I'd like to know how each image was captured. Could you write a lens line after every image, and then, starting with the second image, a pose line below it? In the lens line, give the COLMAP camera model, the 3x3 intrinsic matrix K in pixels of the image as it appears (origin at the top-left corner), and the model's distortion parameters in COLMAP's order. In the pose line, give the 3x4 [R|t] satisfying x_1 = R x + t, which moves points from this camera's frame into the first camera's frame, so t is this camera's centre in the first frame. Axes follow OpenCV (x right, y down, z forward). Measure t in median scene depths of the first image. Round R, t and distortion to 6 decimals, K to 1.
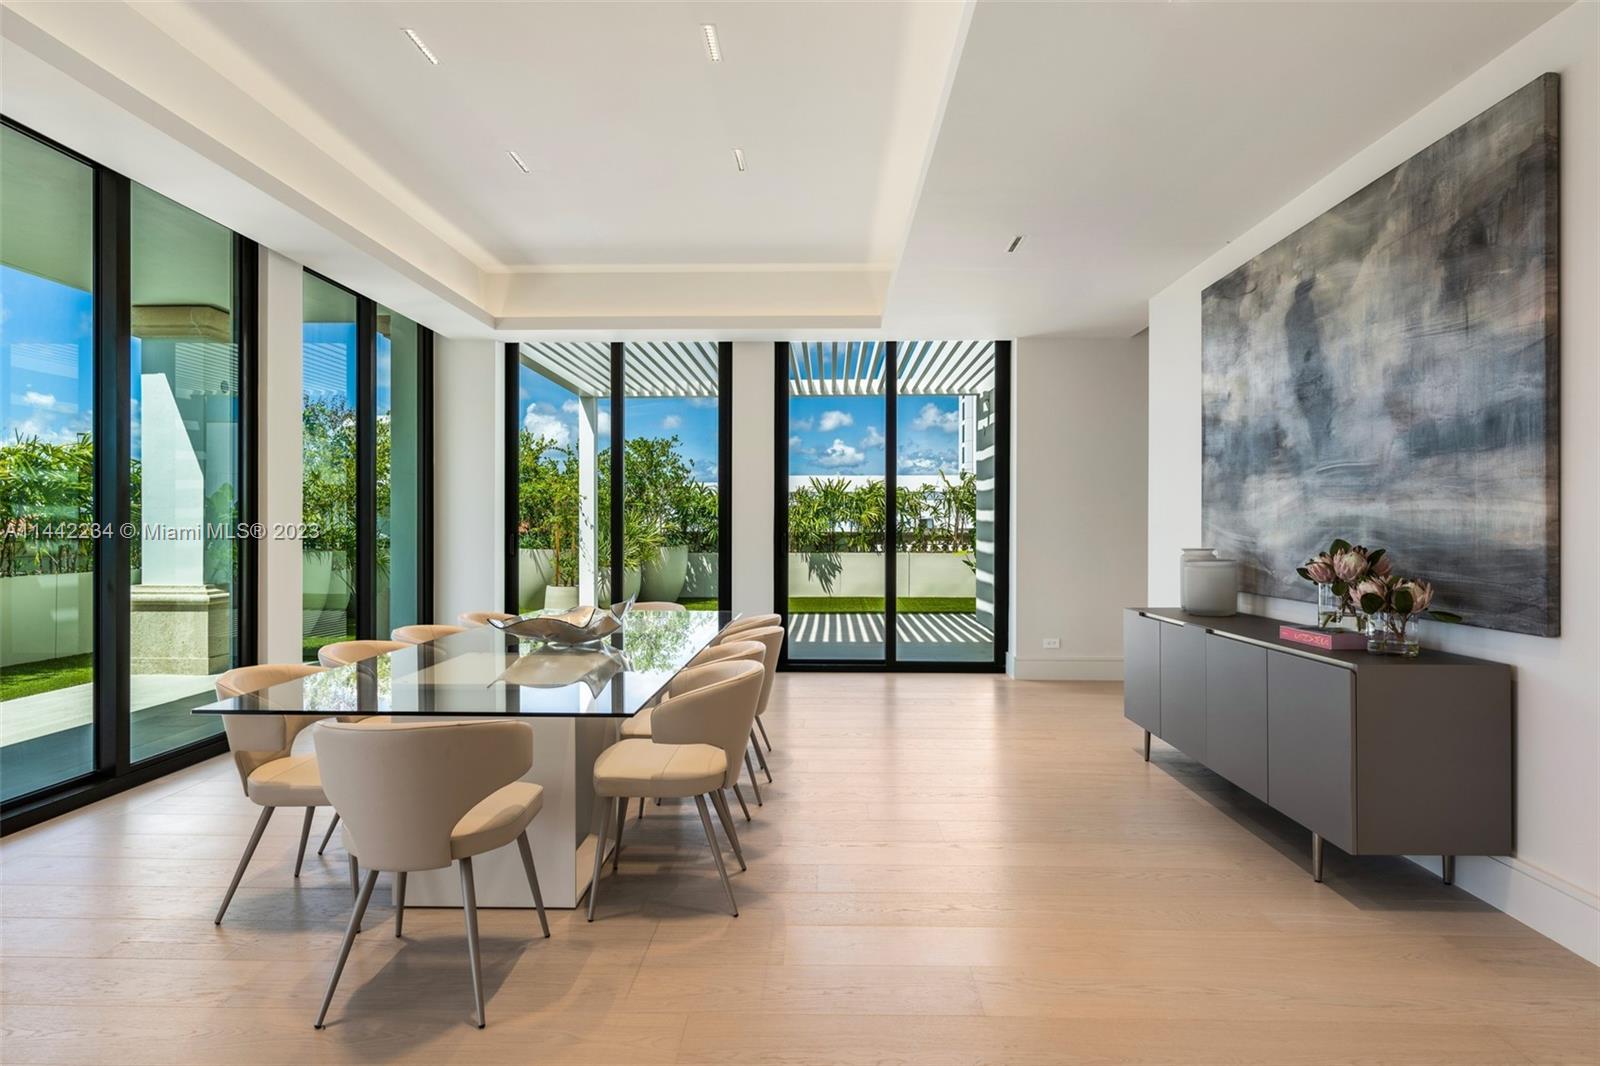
lens RADIAL K [[912.1, 0, 799.6], [0, 912.1, 531.5], [0, 0, 1]] dist [-0.005421, -0.001866]
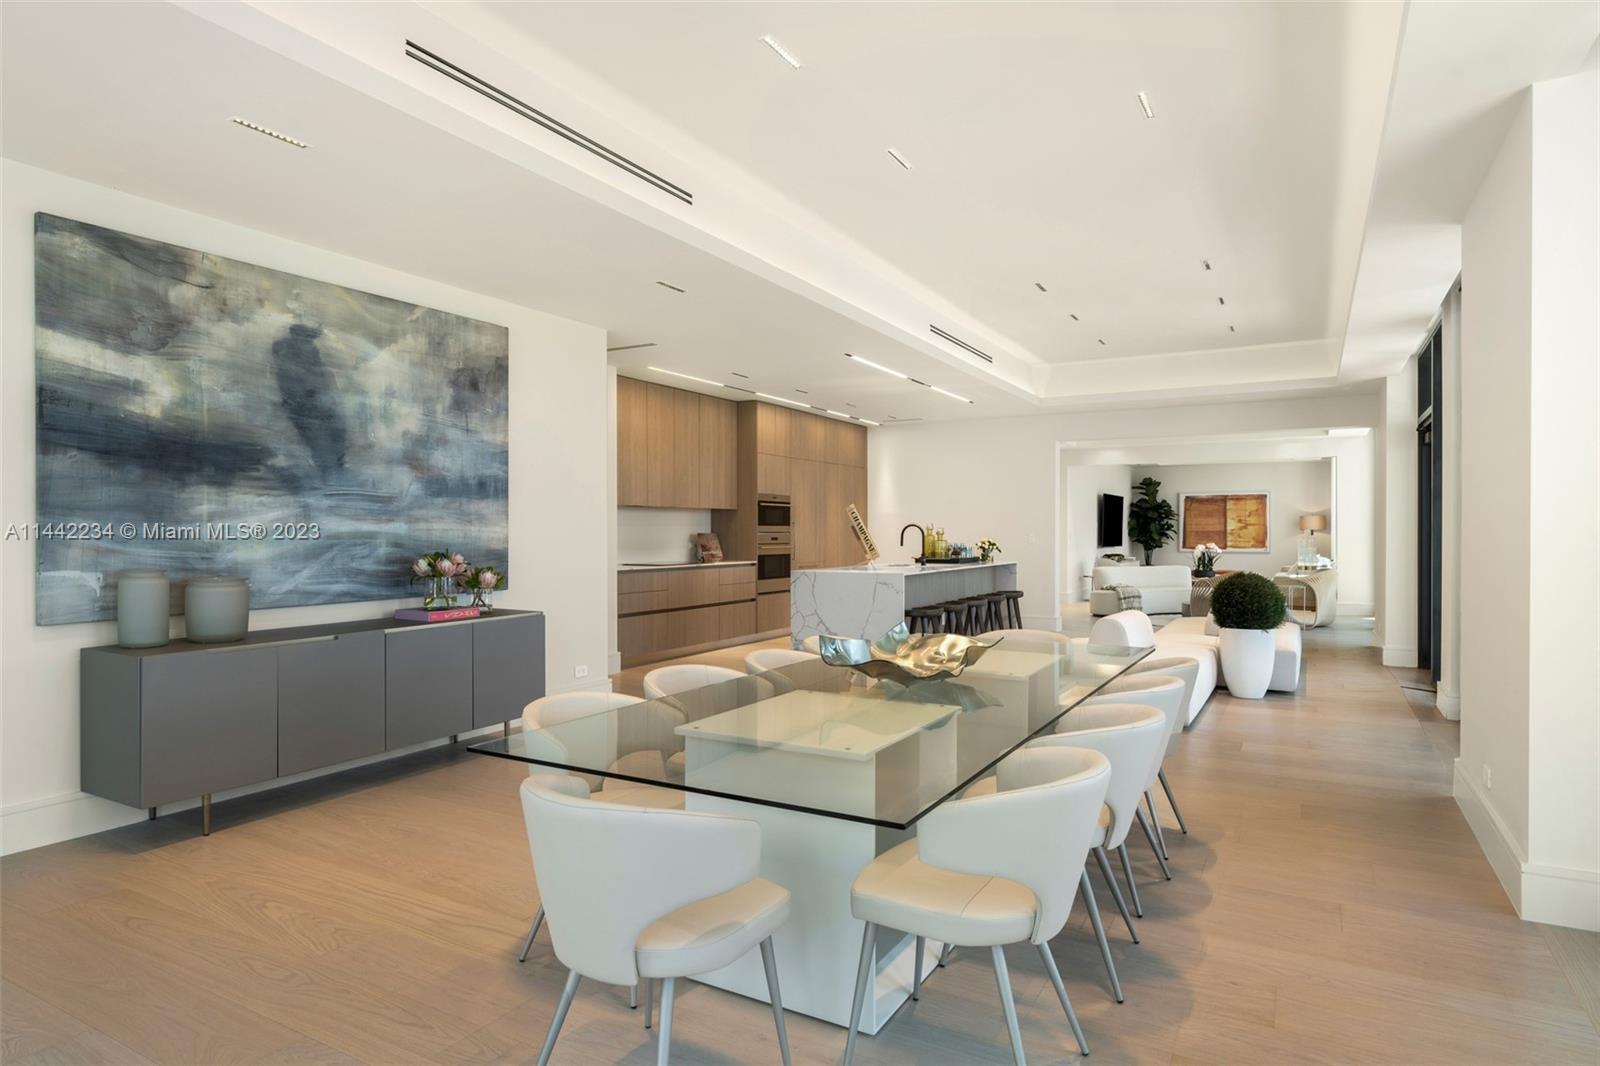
lens RADIAL K [[912.1, 0, 799.4], [0, 912.1, 531.2], [0, 0, 1]] dist [-0.005421, -0.001866]
pose [[-0.880734, 0.000167, 0.473611, -0.651486], [0.002201, 0.999991, 0.003740, -0.023575], [-0.473606, 0.004337, -0.880726, 2.076916]]
